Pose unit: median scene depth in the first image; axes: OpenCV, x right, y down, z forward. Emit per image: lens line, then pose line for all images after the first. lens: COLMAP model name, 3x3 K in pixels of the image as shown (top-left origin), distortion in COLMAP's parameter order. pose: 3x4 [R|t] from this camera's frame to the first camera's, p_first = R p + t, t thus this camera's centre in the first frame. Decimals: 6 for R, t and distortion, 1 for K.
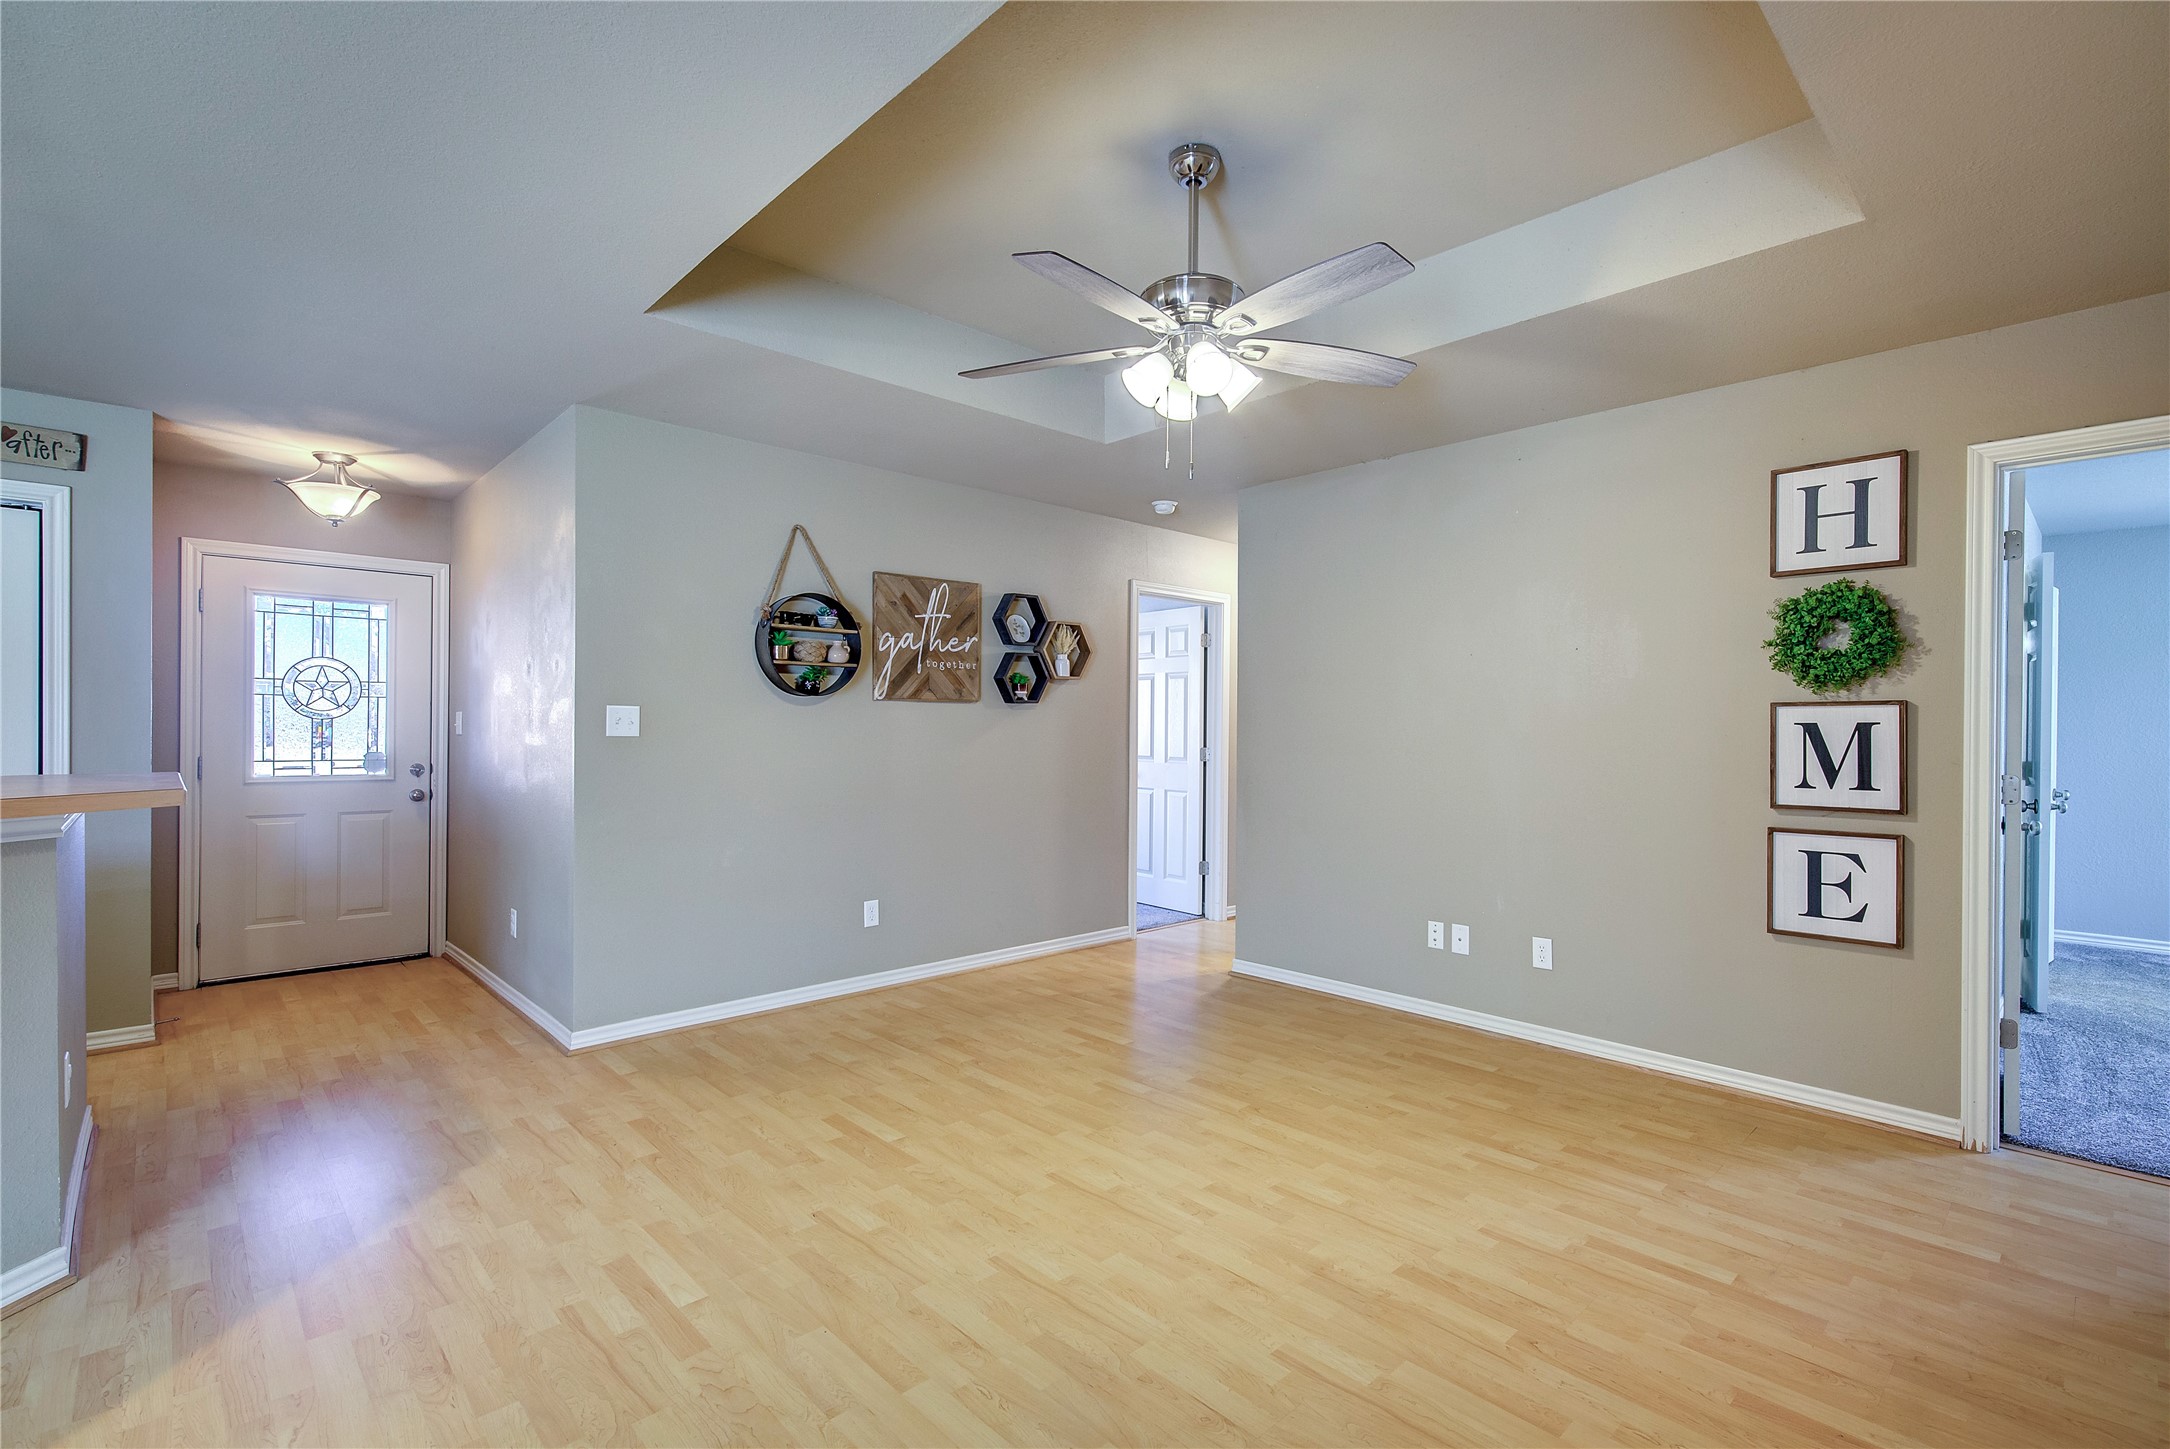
lens RADIAL K [[984.4, 0, 1099.9], [0, 984.4, 731.7], [0, 0, 1]] dist [-0.001293, 0.000436]
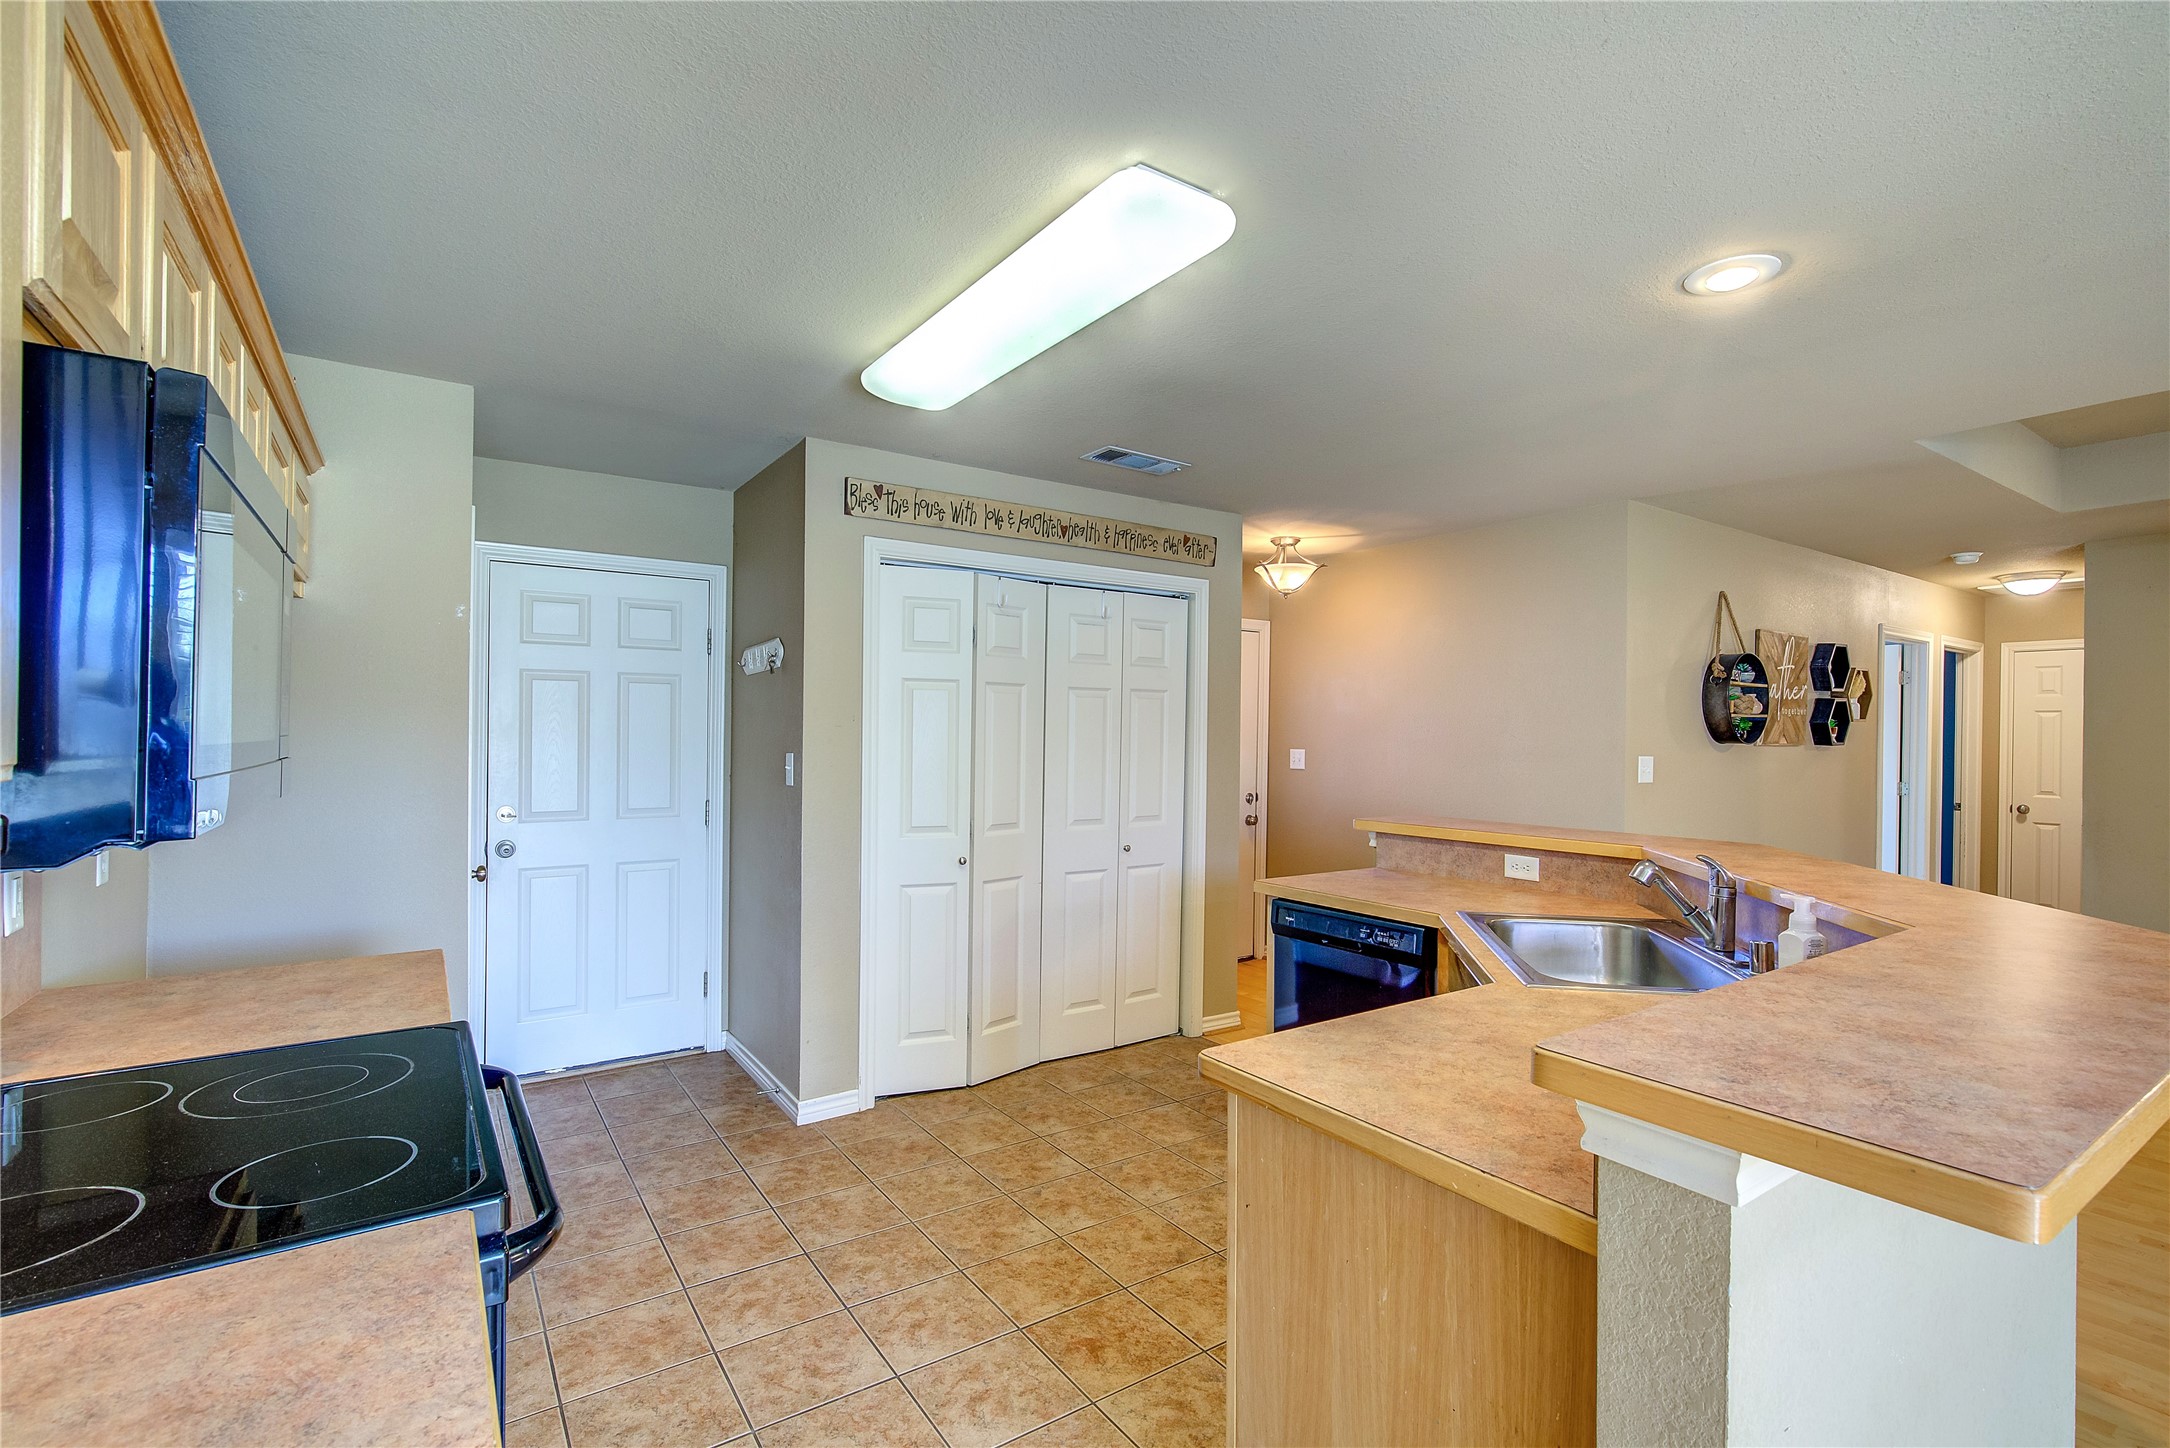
lens RADIAL K [[984.4, 0, 1099.9], [0, 984.4, 731.2], [0, 0, 1]] dist [-0.001293, 0.000436]
pose [[0.987409, 0.004873, -0.158112, -0.976901], [-0.005509, 0.999978, -0.003587, -0.050737], [0.158091, 0.004413, 0.987415, -0.254833]]
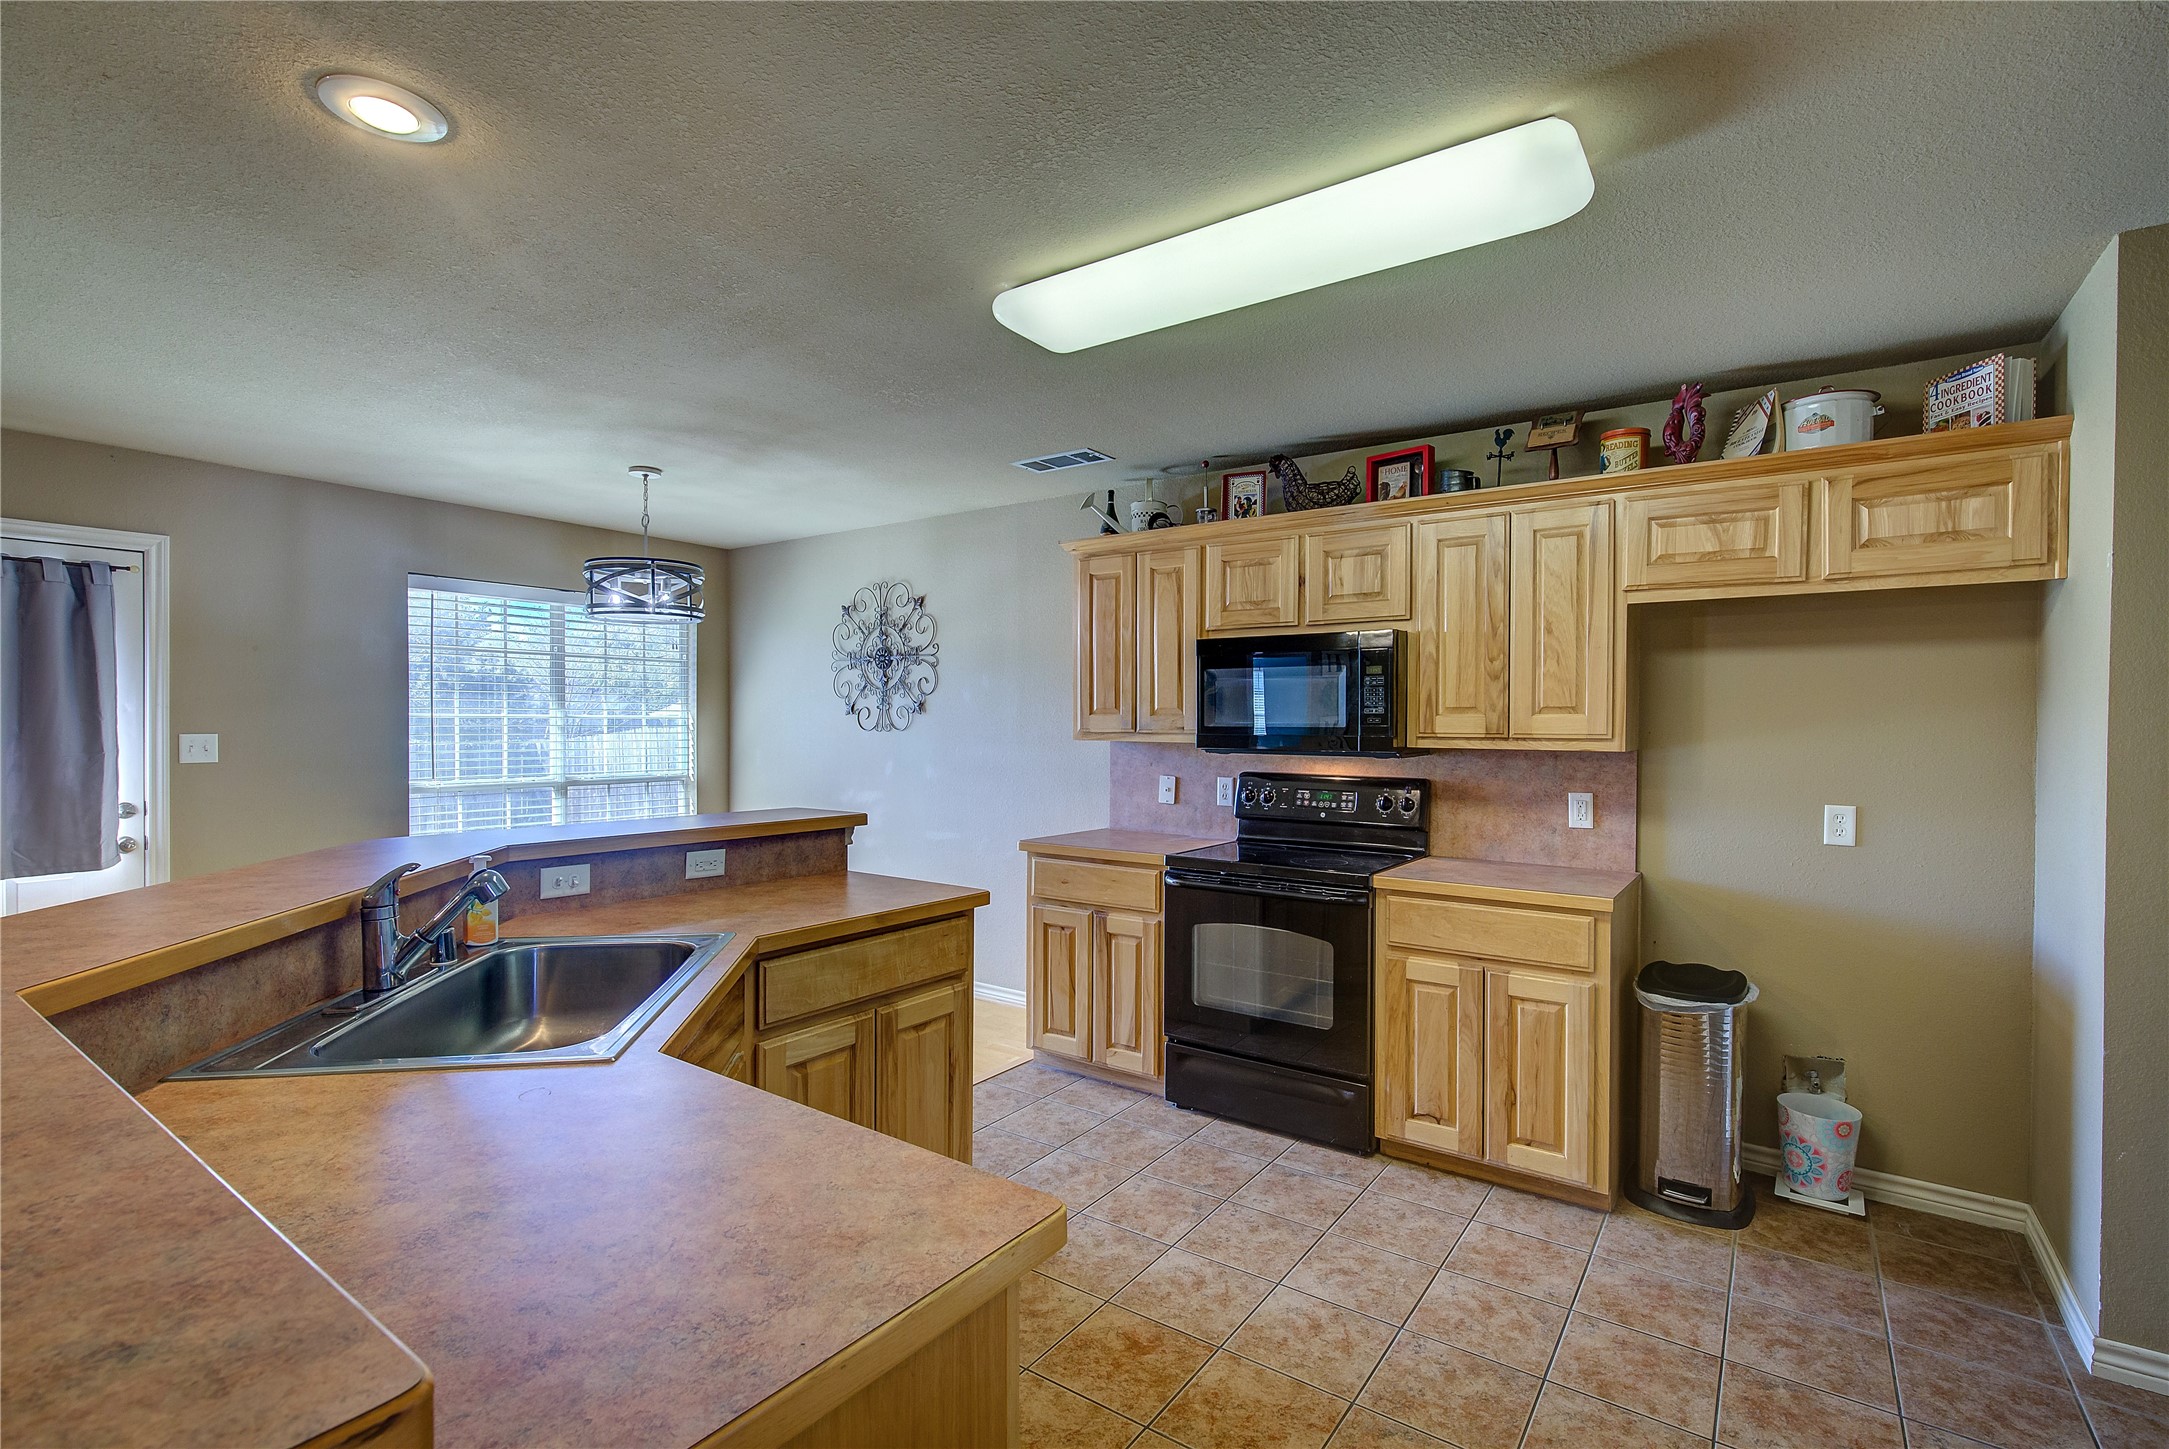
lens RADIAL K [[984.0, 0, 1099.4], [0, 984.0, 731.7], [0, 0, 1]] dist [-0.001293, 0.000436]
pose [[-0.980841, -0.007674, -0.194659, -0.934206], [-0.010080, 0.999884, 0.011375, -0.050111], [0.194549, 0.013119, -0.980805, 0.925781]]
